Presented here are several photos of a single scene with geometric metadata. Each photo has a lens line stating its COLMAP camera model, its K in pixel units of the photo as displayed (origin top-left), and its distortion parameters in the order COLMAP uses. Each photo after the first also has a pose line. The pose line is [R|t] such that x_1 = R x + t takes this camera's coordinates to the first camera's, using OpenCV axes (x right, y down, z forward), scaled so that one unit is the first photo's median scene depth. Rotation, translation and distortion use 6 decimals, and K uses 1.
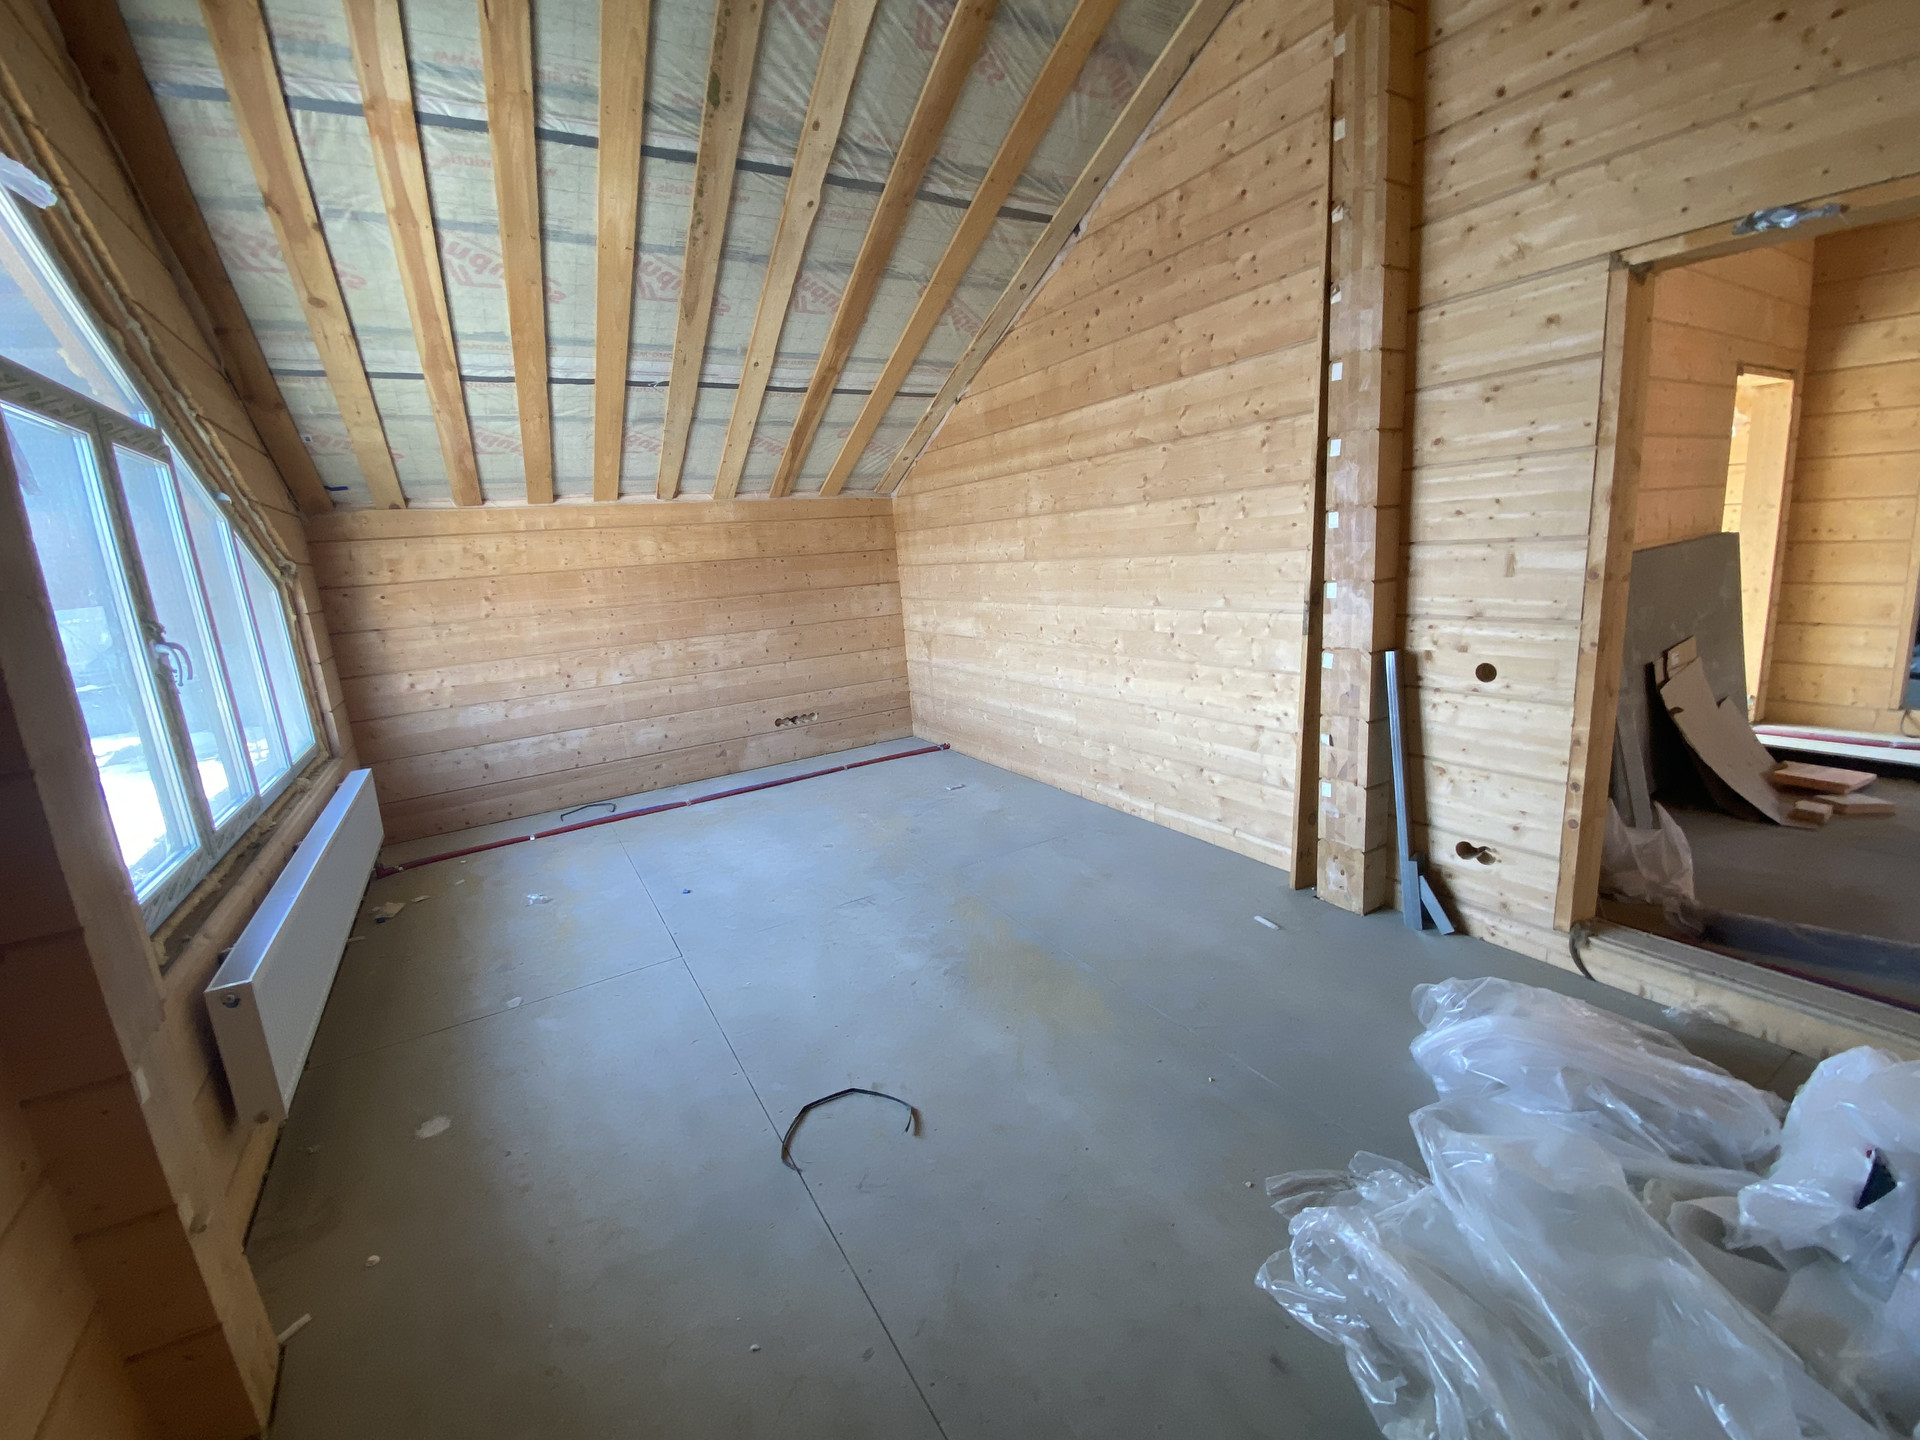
lens RADIAL K [[783.6, 0, 967.6], [0, 783.6, 720.1], [0, 0, 1]] dist [-0.003975, -0.011116]
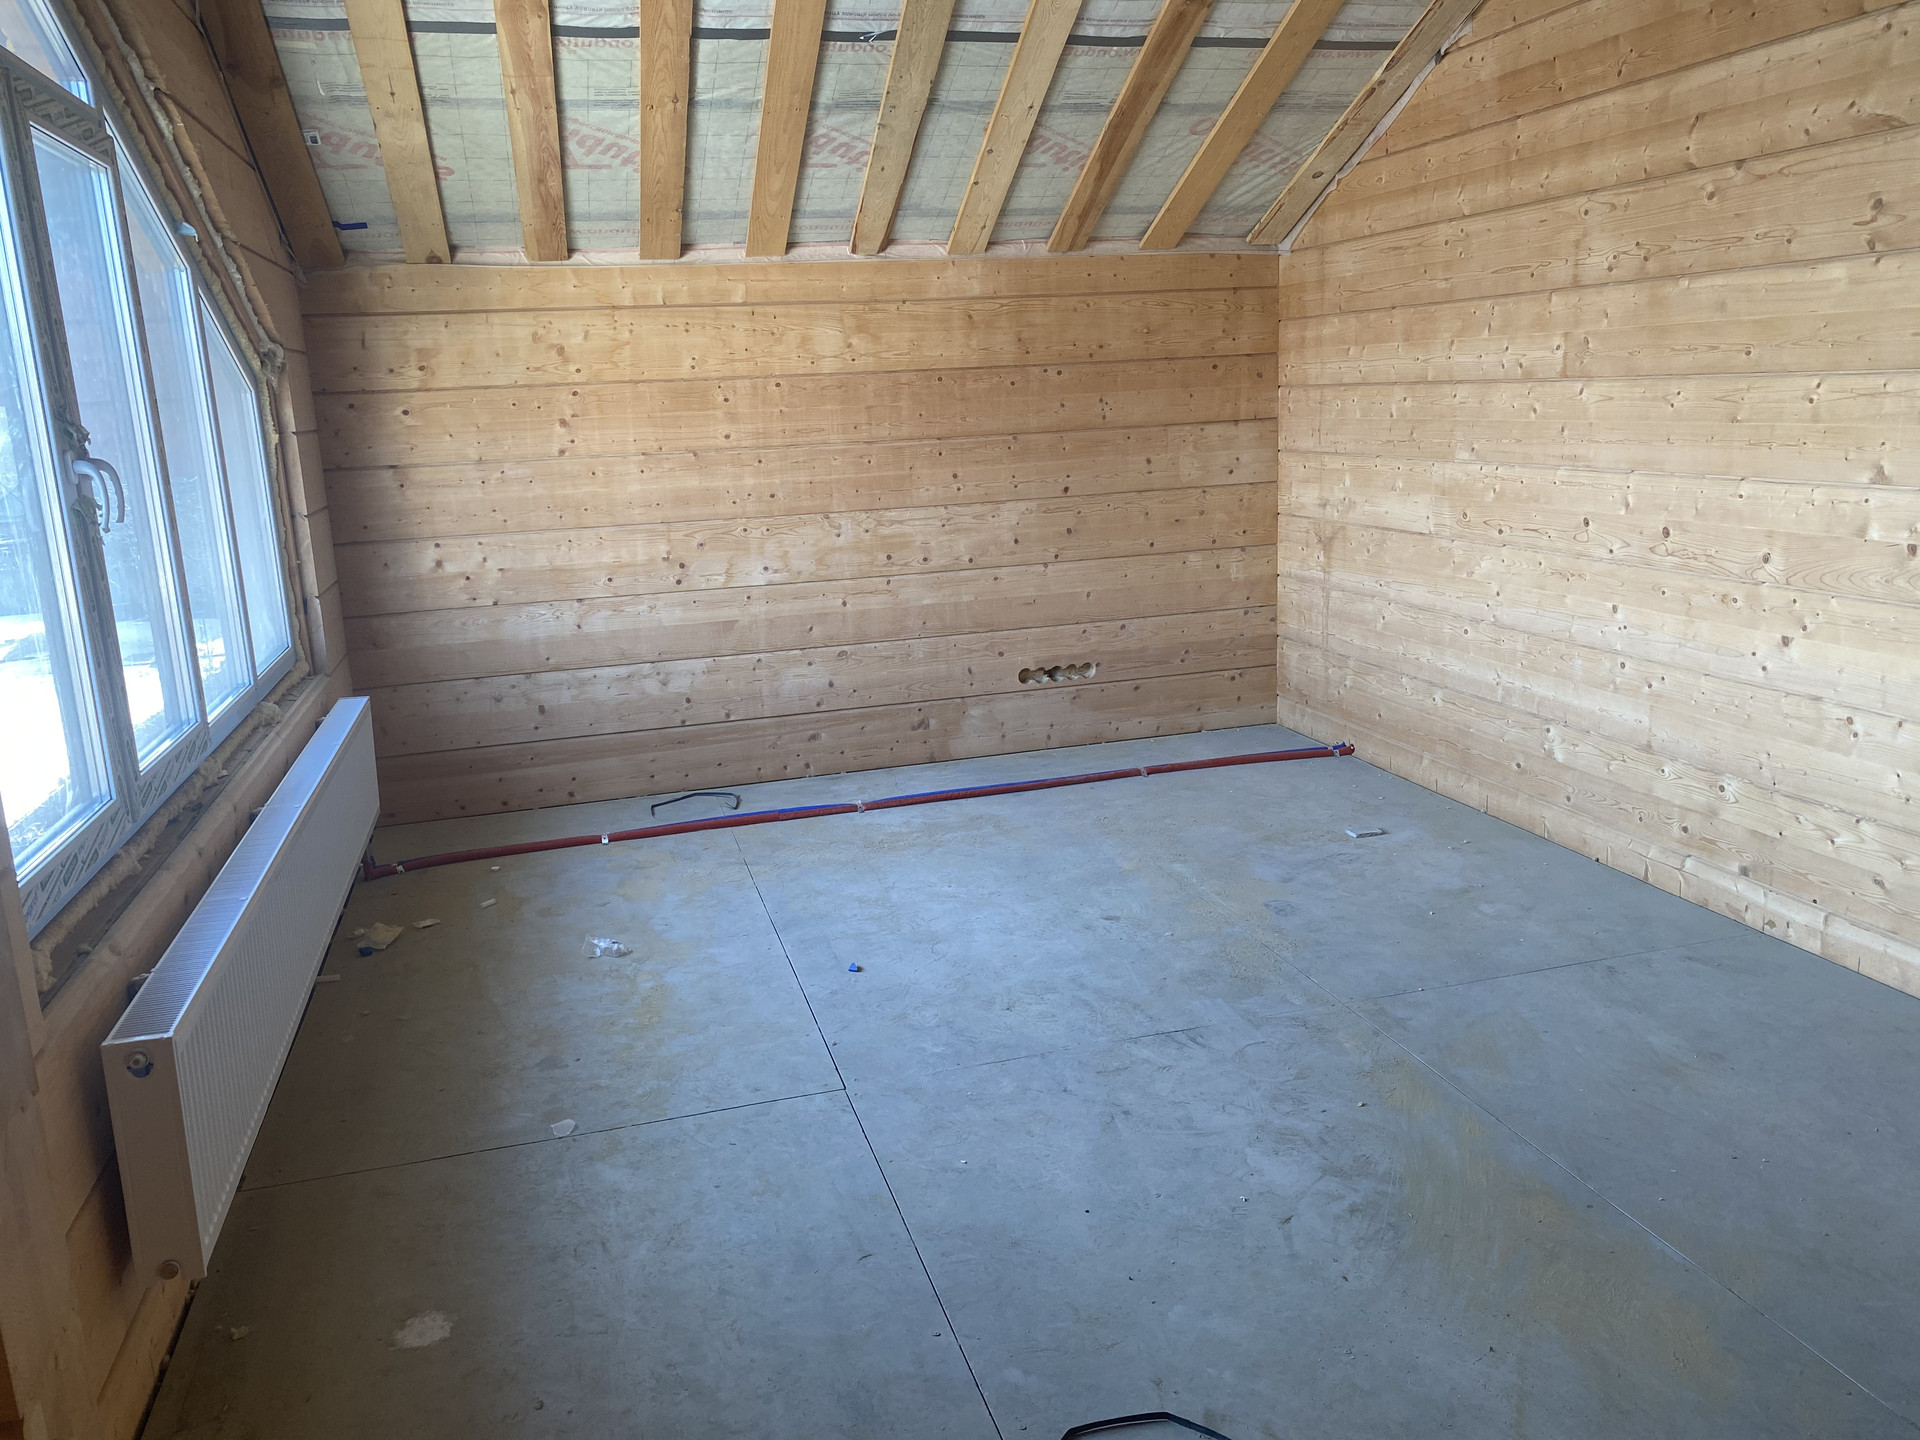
lens RADIAL K [[1451.4, 0, 962.1], [0, 1451.4, 704.3], [0, 0, 1]] dist [0.022944, -0.028629]
pose [[0.961687, 0.084611, -0.260766, -0.038304], [-0.081170, 0.996412, 0.023956, 0.004415], [0.261857, -0.001872, 0.965105, 0.041401]]
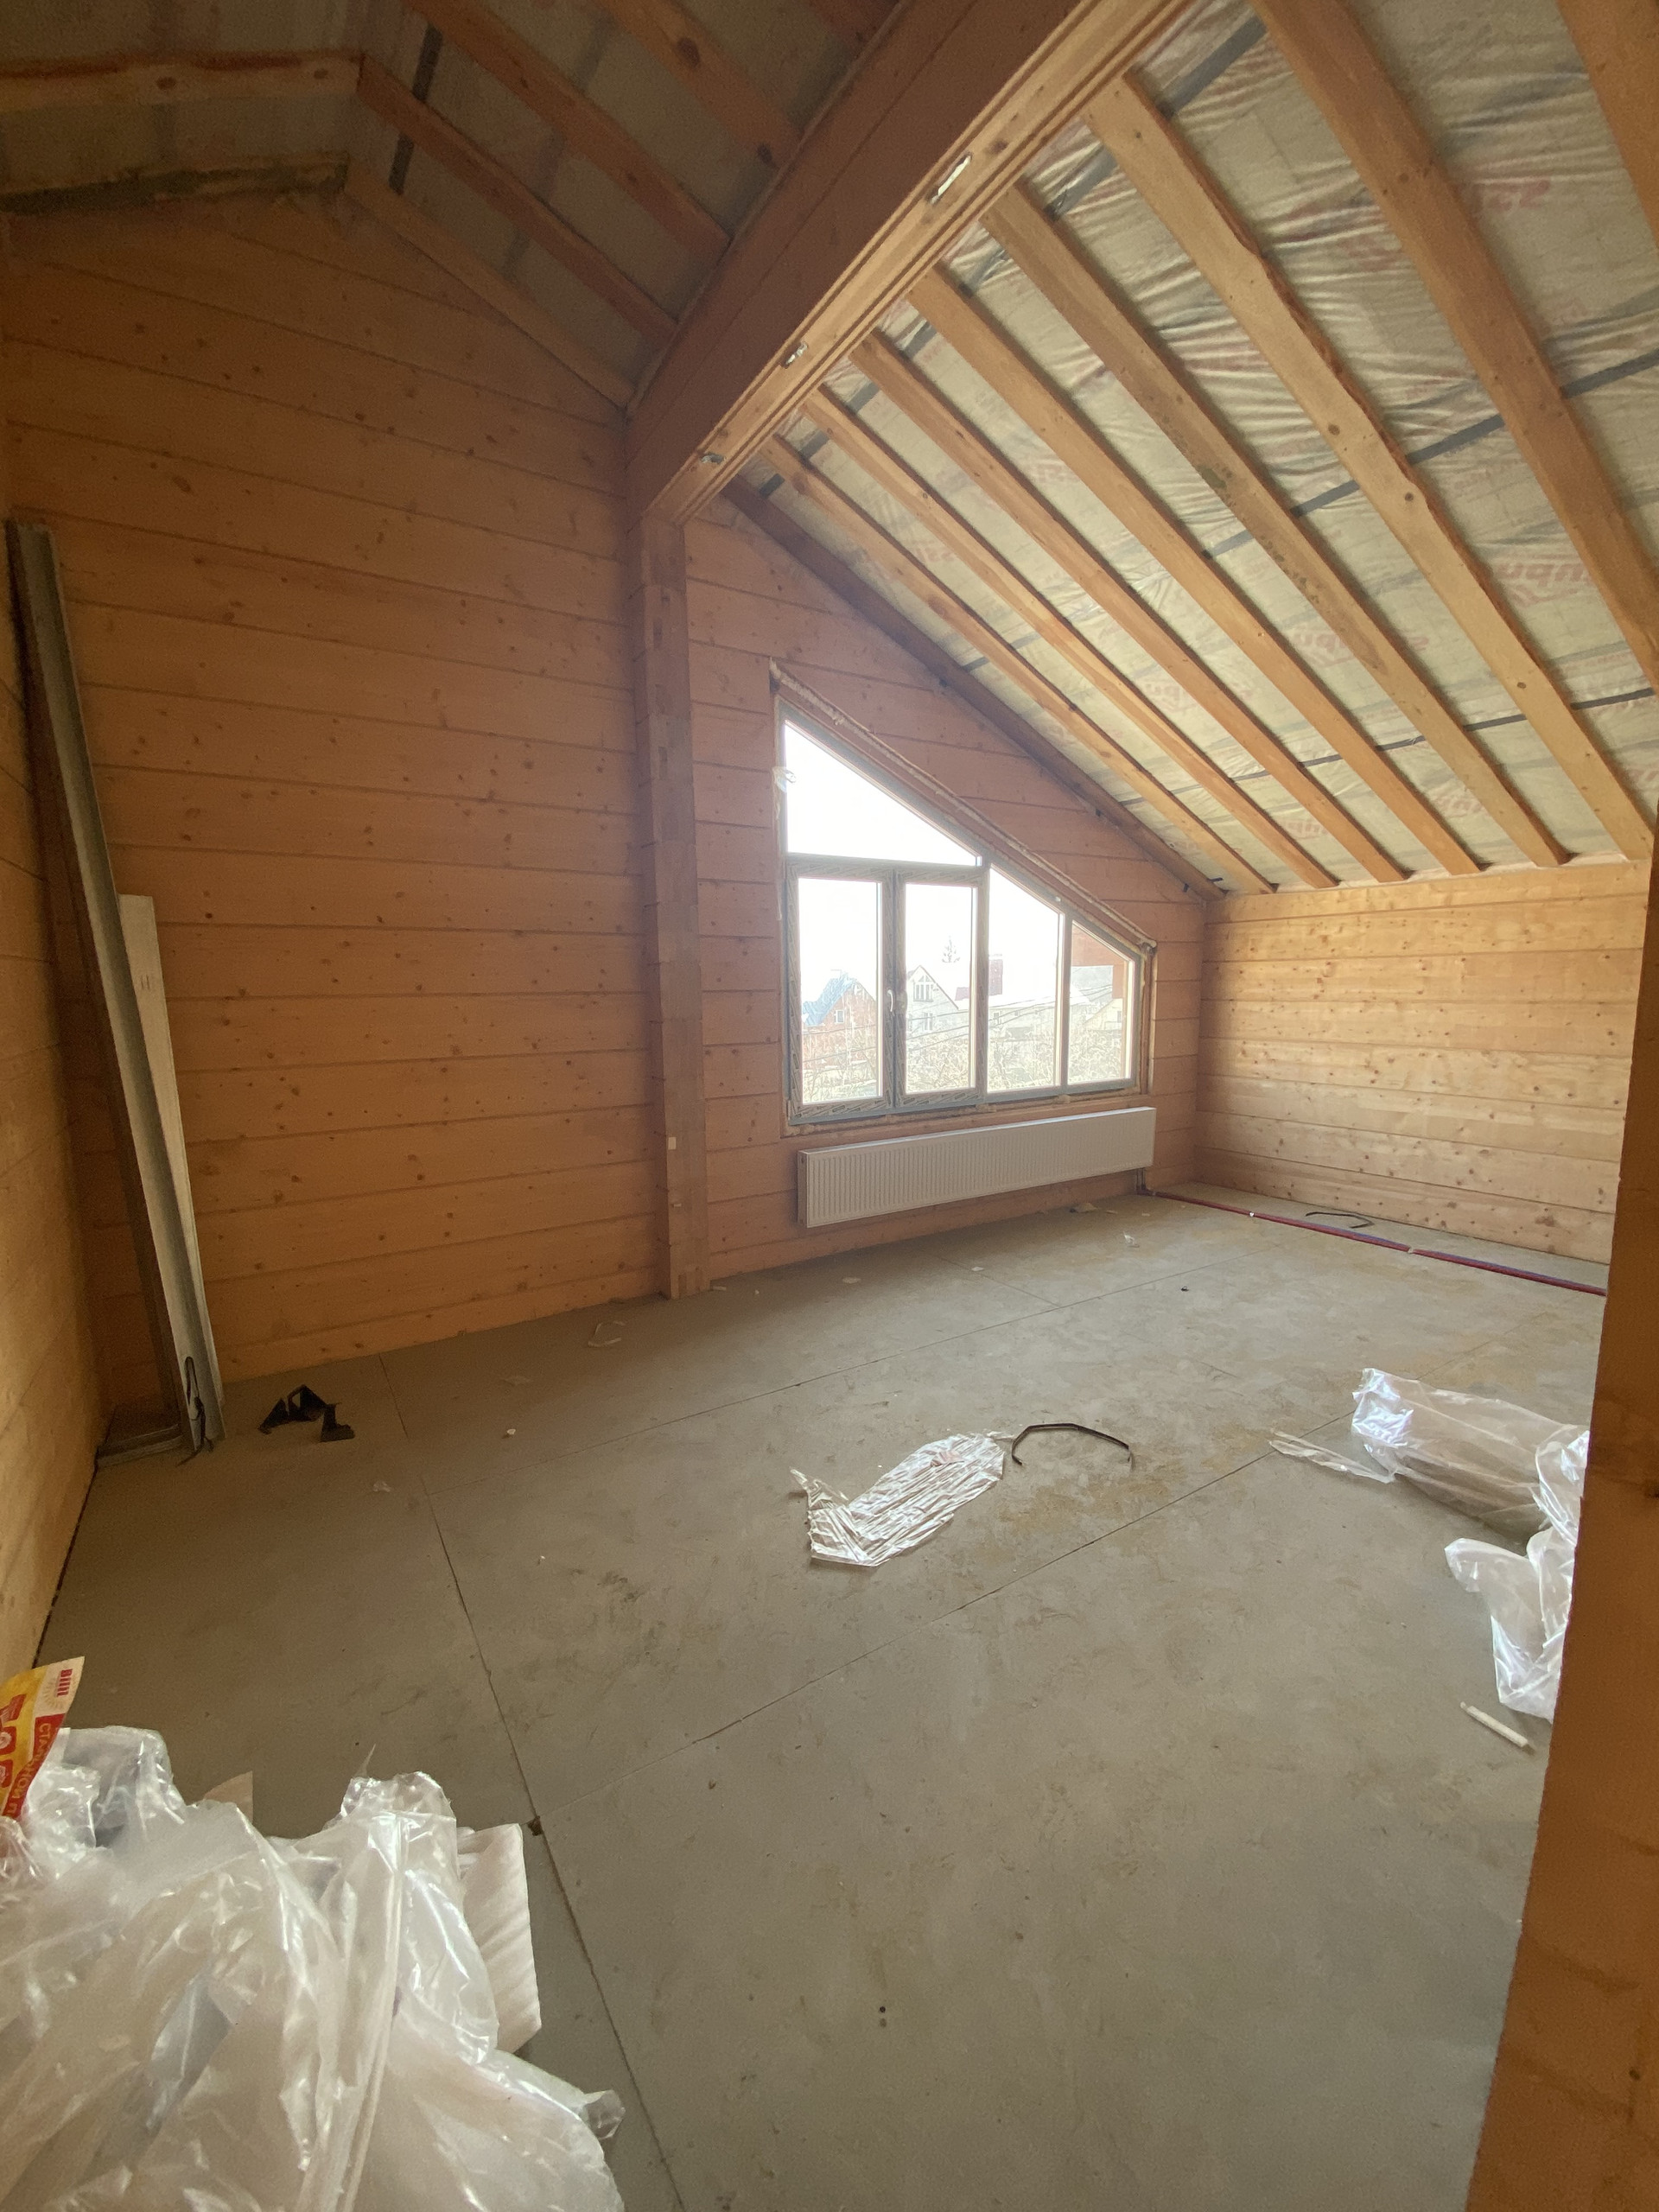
lens RADIAL K [[905.9, 0, 827.0], [0, 905.9, 1104.2], [0, 0, 1]] dist [0.011078, -0.011120]
pose [[-0.001833, 0.204369, -0.978892, 0.720035], [-0.199459, 0.959149, 0.200621, -0.143941], [0.979904, 0.195617, 0.039005, 0.481474]]
